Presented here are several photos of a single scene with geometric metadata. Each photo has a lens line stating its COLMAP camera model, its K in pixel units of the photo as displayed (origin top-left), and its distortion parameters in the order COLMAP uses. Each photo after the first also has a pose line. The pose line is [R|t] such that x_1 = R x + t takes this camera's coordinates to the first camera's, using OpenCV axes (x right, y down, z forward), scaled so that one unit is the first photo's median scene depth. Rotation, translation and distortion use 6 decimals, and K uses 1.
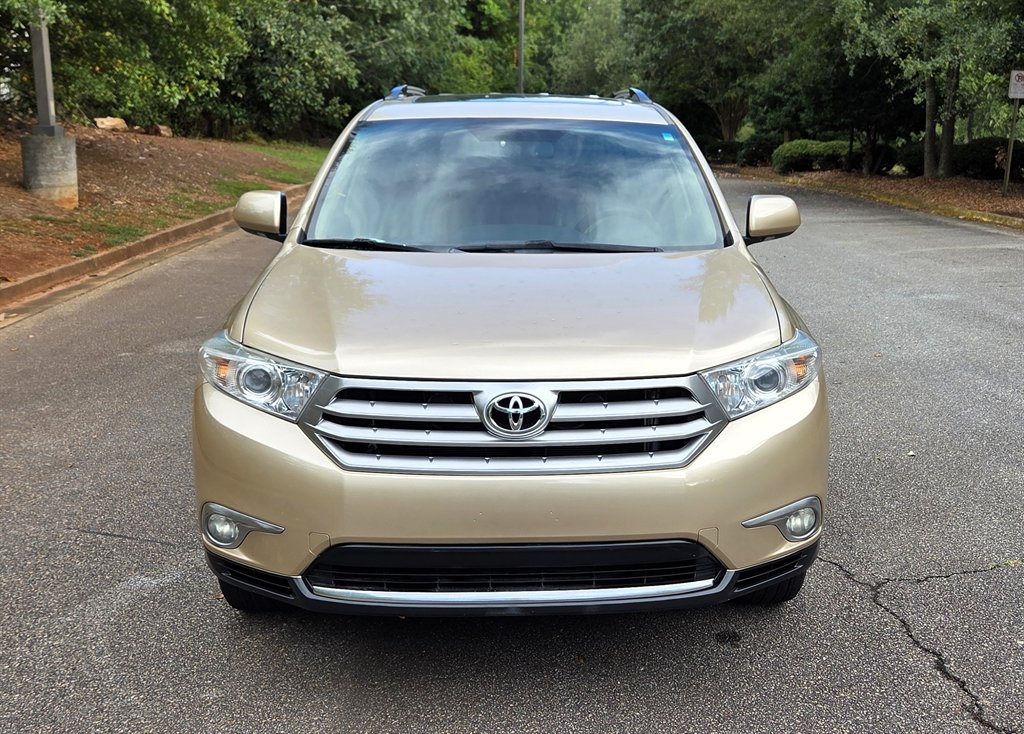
lens RADIAL K [[1150.8, 0, 546.9], [0, 1150.8, 362.5], [0, 0, 1]] dist [0.056447, 0.000000]
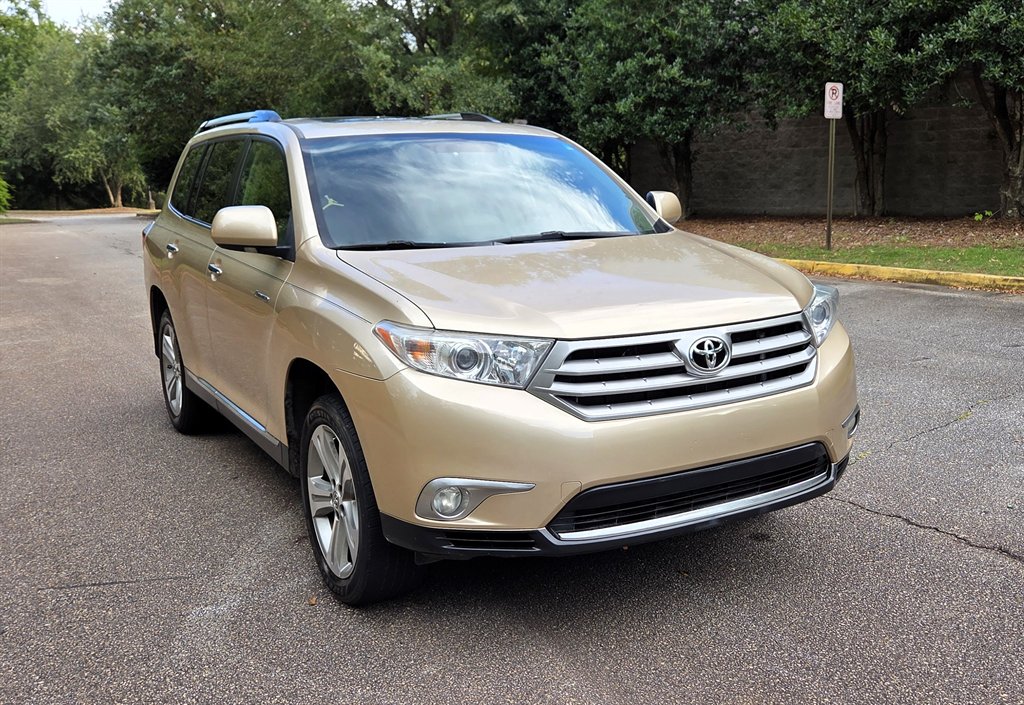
lens RADIAL K [[1082.8, 0, 538.2], [0, 1082.8, 346.8], [0, 0, 1]] dist [0.059588, 0.000000]
pose [[0.881218, -0.106869, 0.460471, -0.513455], [0.129825, 0.991367, -0.018367, 0.024900], [-0.454533, 0.075966, 0.887485, 0.057495]]
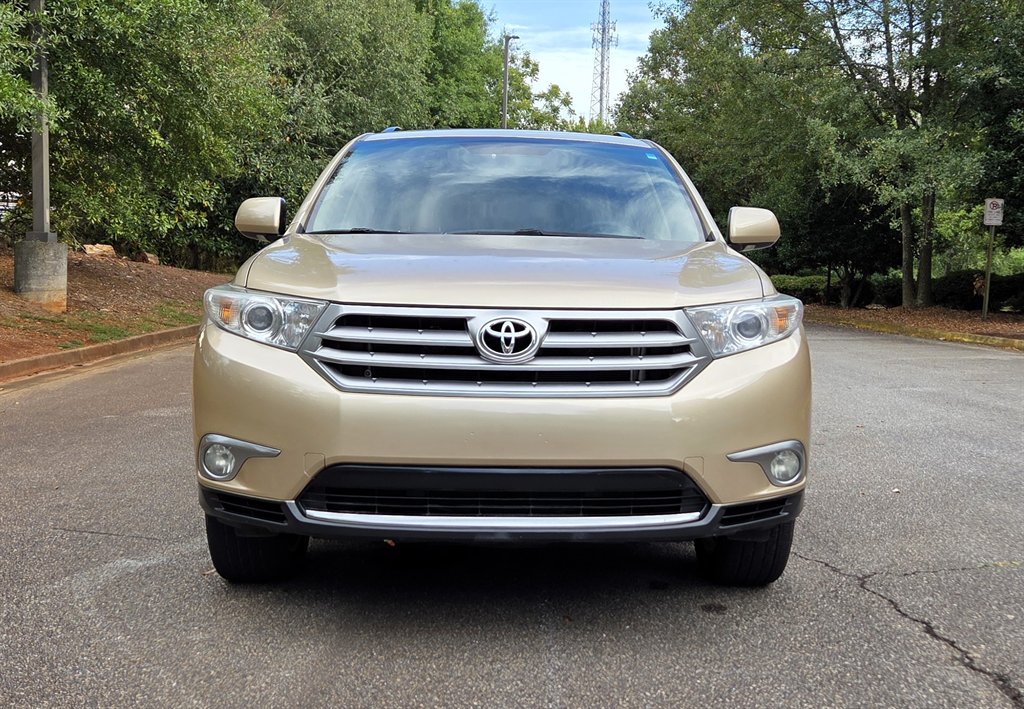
lens RADIAL K [[1165.5, 0, 507.8], [0, 1165.5, 354.8], [0, 0, 1]] dist [0.074847, 0.000000]
pose [[0.999805, 0.013857, -0.014085, -0.008705], [-0.015688, 0.990093, -0.139531, 0.150824], [0.012012, 0.139725, 0.990118, -0.029800]]
